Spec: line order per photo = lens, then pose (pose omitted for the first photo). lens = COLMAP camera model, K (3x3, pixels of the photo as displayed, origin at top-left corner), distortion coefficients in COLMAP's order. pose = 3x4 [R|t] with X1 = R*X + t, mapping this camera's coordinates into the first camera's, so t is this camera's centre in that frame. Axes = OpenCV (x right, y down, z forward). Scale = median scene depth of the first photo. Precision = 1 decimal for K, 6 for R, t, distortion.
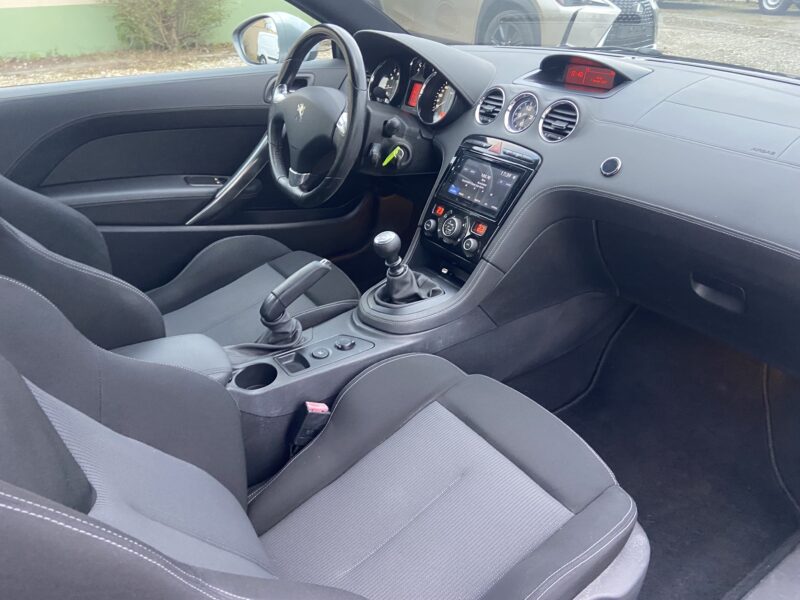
lens RADIAL K [[598.8, 0, 408.2], [0, 598.8, 308.4], [0, 0, 1]] dist [0.094582, -0.108479]
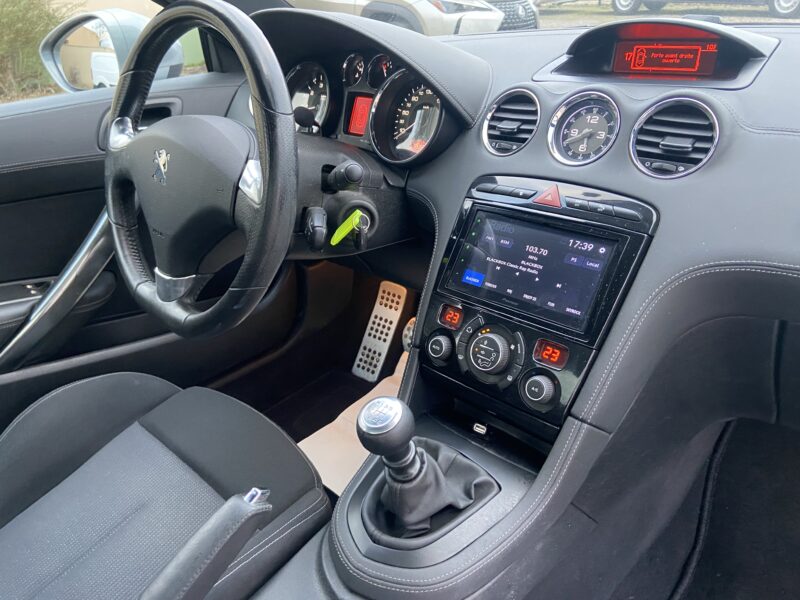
lens RADIAL K [[598.8, 0, 405.4], [0, 598.8, 298.9], [0, 0, 1]] dist [0.094582, -0.108479]
pose [[0.978210, -0.136749, 0.156221, -0.070469], [0.143377, 0.989153, -0.031926, -0.165483], [-0.150160, 0.053629, 0.987206, 0.461398]]
